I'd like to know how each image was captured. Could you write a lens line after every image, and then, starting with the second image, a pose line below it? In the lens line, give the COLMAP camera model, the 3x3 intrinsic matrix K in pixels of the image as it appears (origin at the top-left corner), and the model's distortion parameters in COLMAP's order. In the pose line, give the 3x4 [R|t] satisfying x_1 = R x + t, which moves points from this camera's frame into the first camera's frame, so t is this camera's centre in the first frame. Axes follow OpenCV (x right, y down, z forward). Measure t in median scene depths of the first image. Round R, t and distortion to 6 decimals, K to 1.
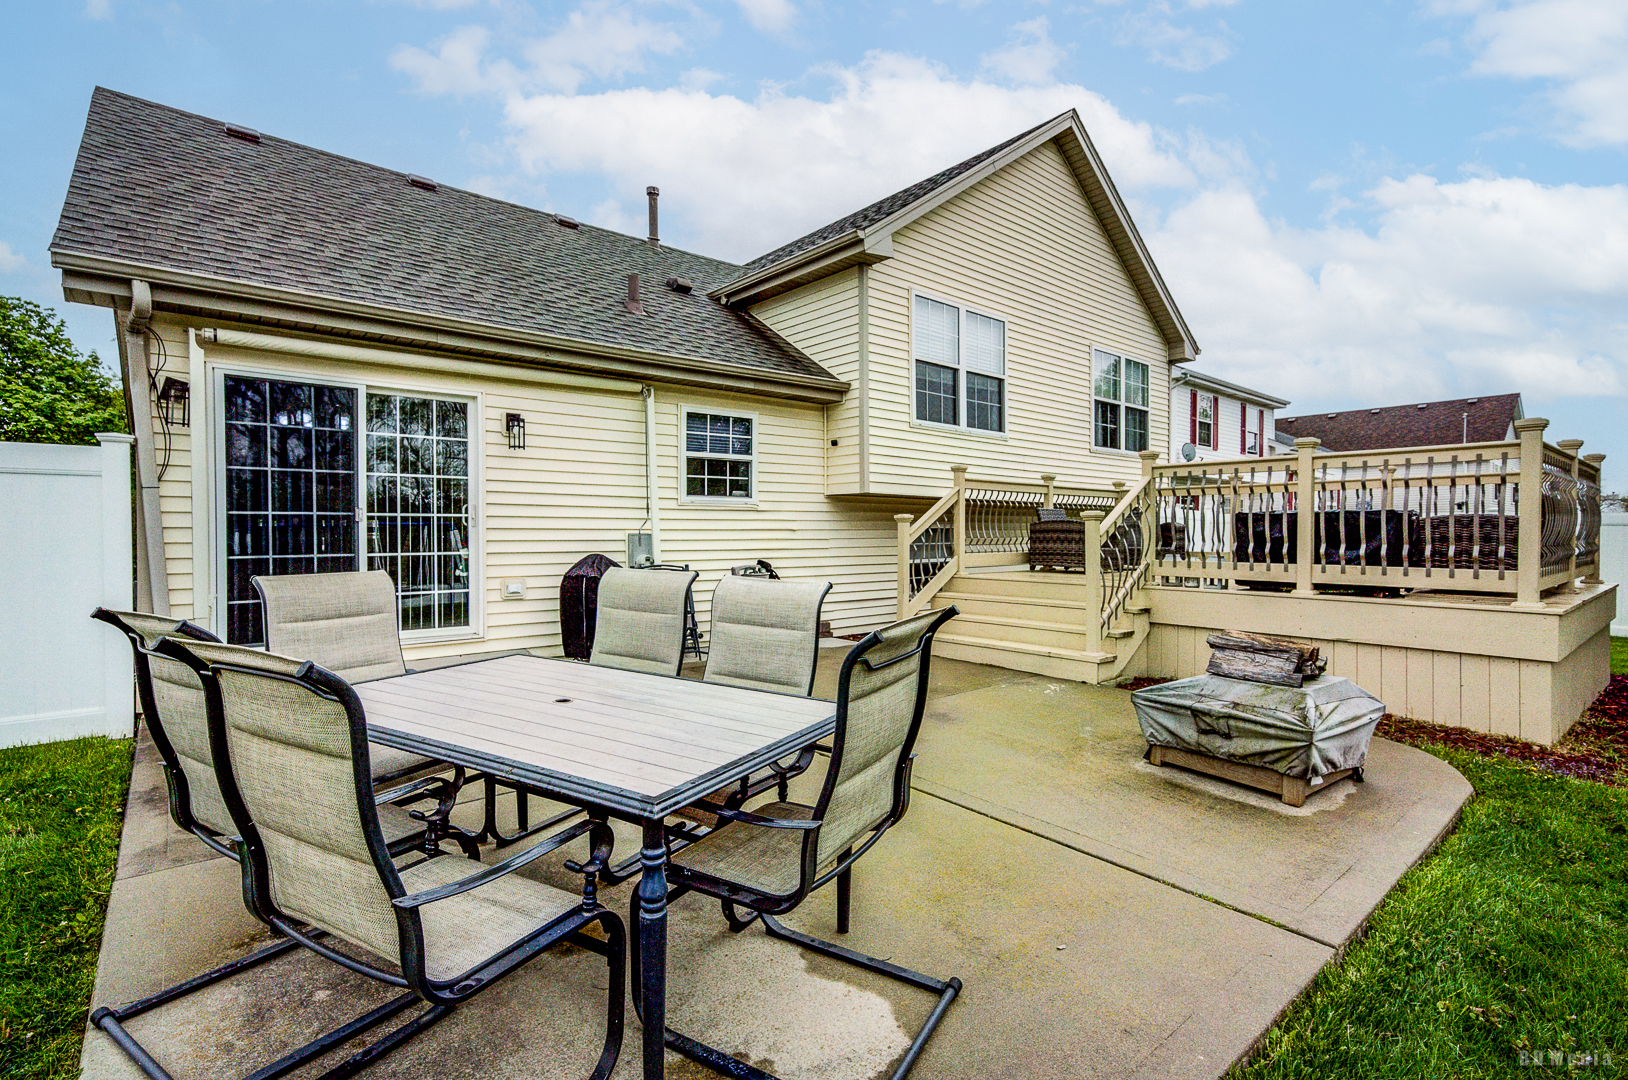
lens RADIAL K [[715.5, 0, 794.9], [0, 715.5, 508.2], [0, 0, 1]] dist [0.003496, 0.002179]
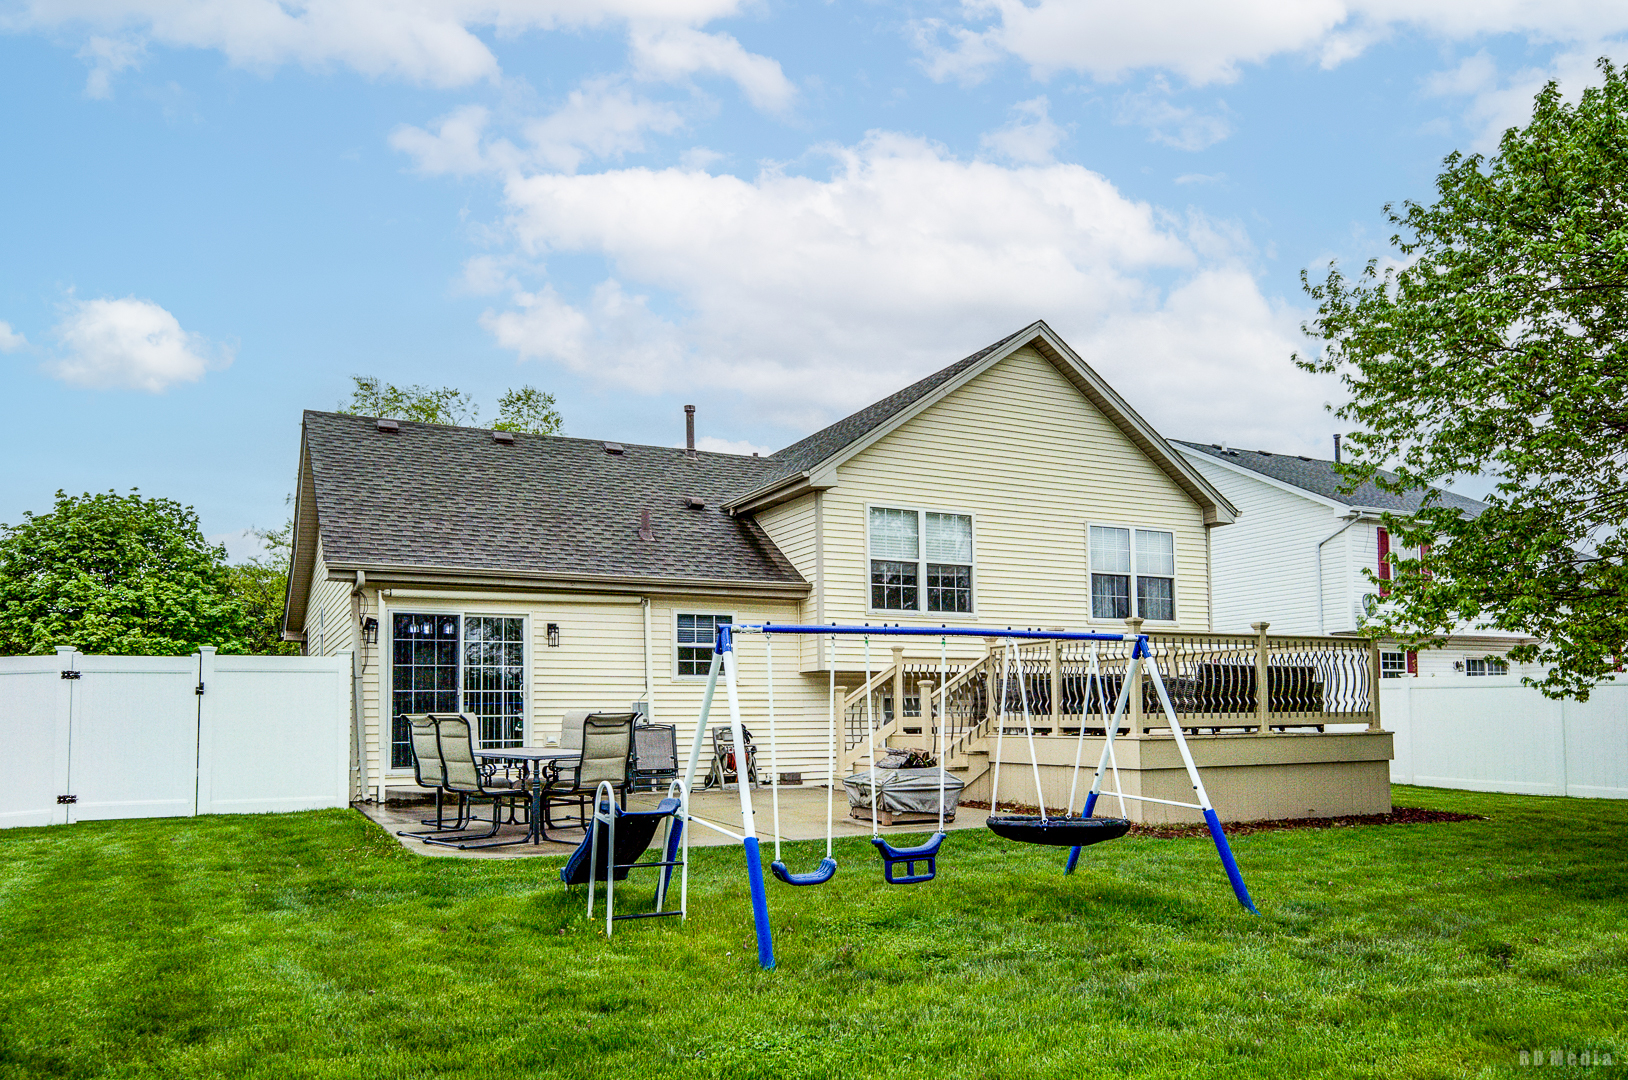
lens RADIAL K [[1103.1, 0, 836.2], [0, 1103.1, 607.7], [0, 0, 1]] dist [0.001556, -0.004251]
pose [[0.978678, -0.032131, -0.202869, 0.565862], [0.017470, 0.997131, -0.073650, 0.014361], [0.204654, 0.068536, 0.976432, -0.980544]]
